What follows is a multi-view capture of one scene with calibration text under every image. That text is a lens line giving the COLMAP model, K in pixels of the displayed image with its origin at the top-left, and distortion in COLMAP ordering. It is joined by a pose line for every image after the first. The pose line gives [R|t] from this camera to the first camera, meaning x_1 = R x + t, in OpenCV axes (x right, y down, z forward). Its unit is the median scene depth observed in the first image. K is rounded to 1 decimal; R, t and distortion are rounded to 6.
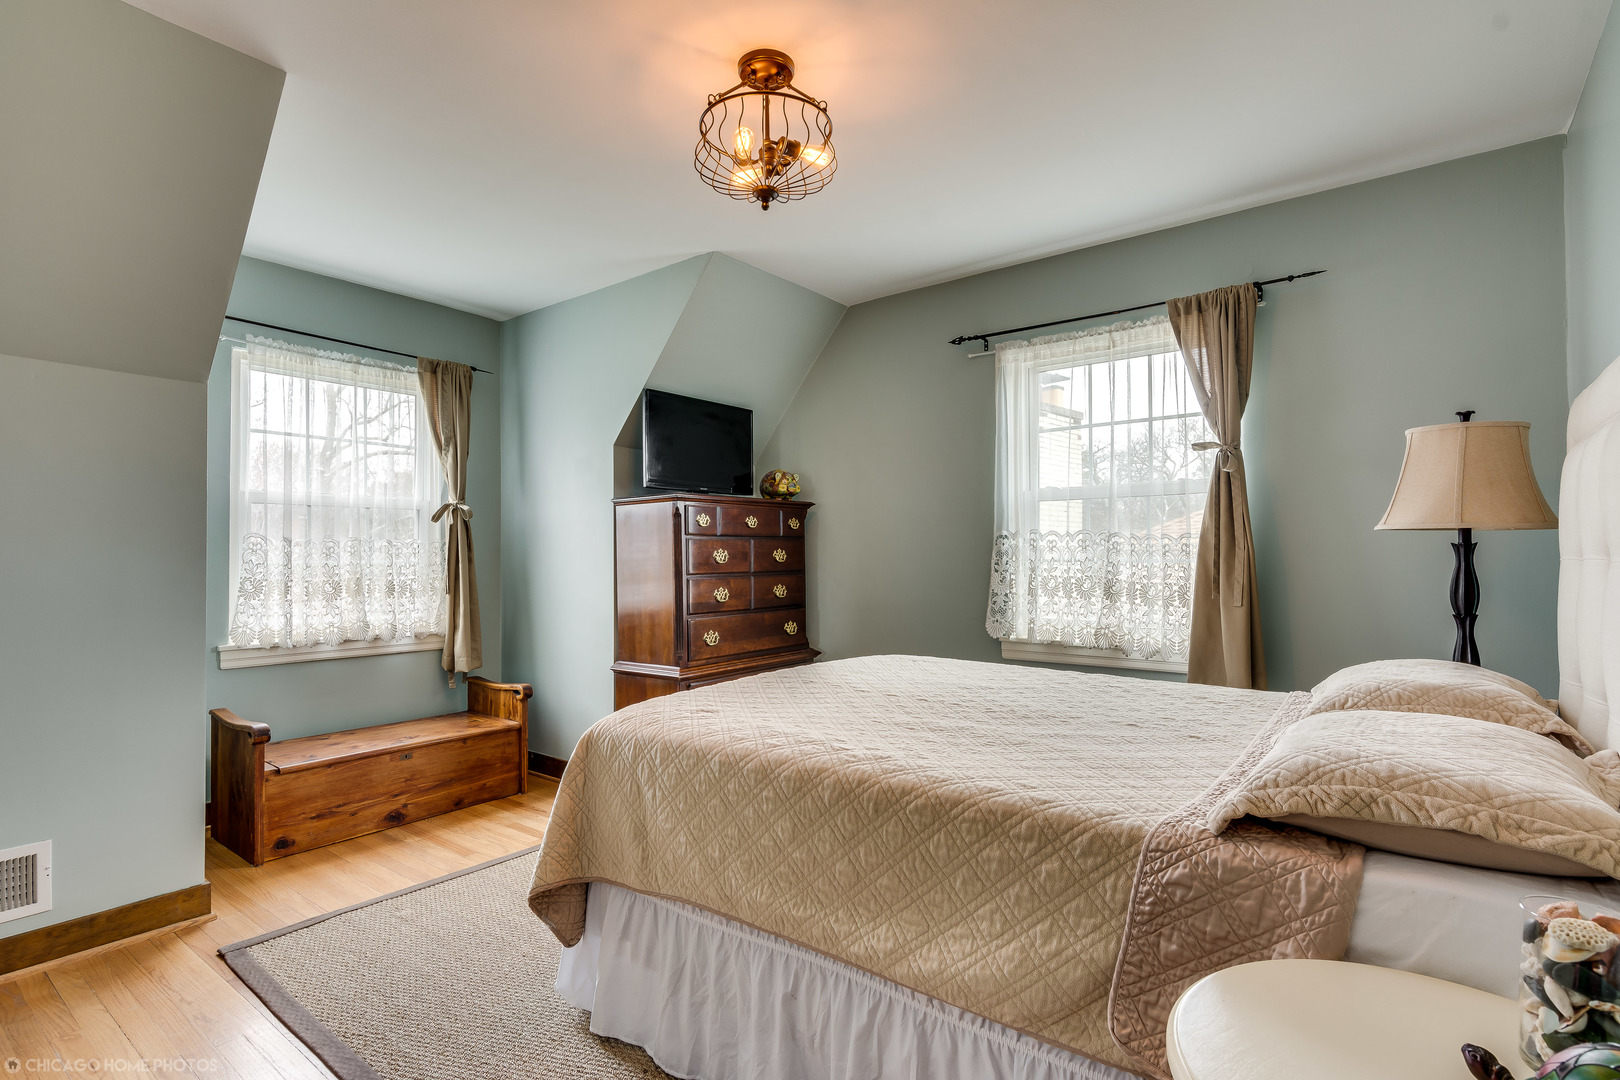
lens RADIAL K [[791.7, 0, 799.1], [0, 791.7, 548.2], [0, 0, 1]] dist [0.001191, -0.000516]
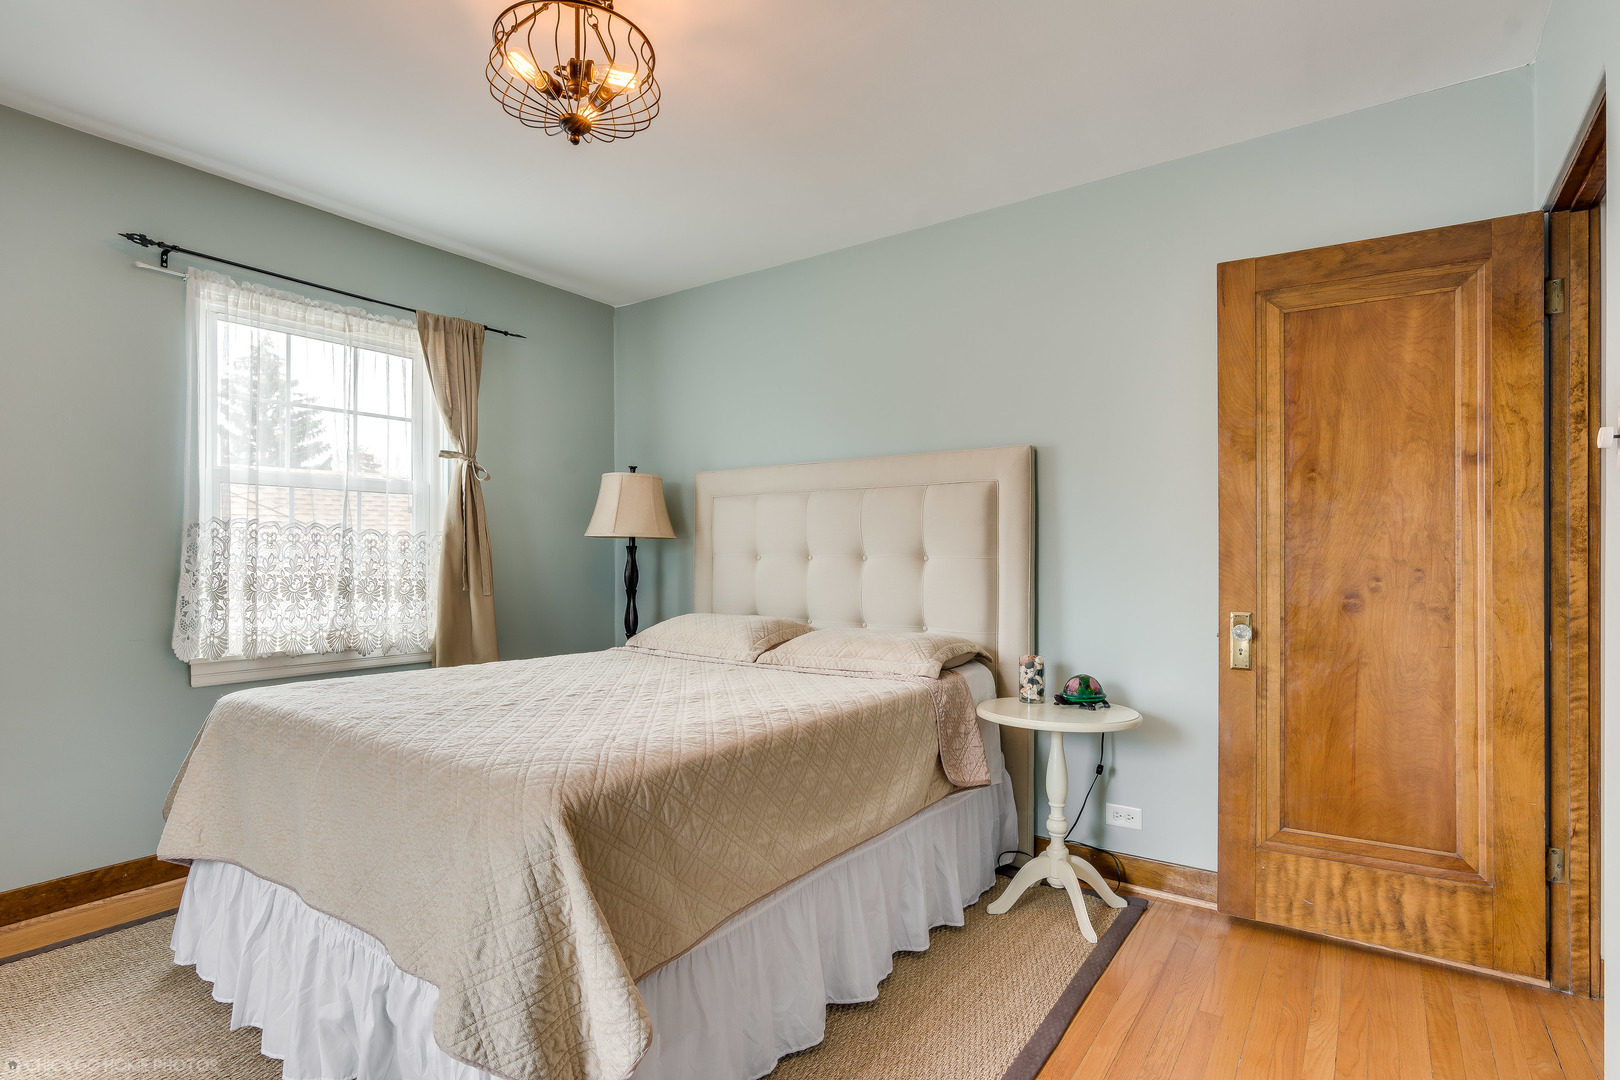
lens RADIAL K [[791.7, 0, 799.1], [0, 791.7, 548.2], [0, 0, 1]] dist [0.001191, -0.000516]
pose [[-0.038122, 0.011047, 0.999212, -0.568736], [-0.013945, 0.999836, -0.011586, 0.008554], [-0.999176, -0.014376, -0.037962, 0.498739]]
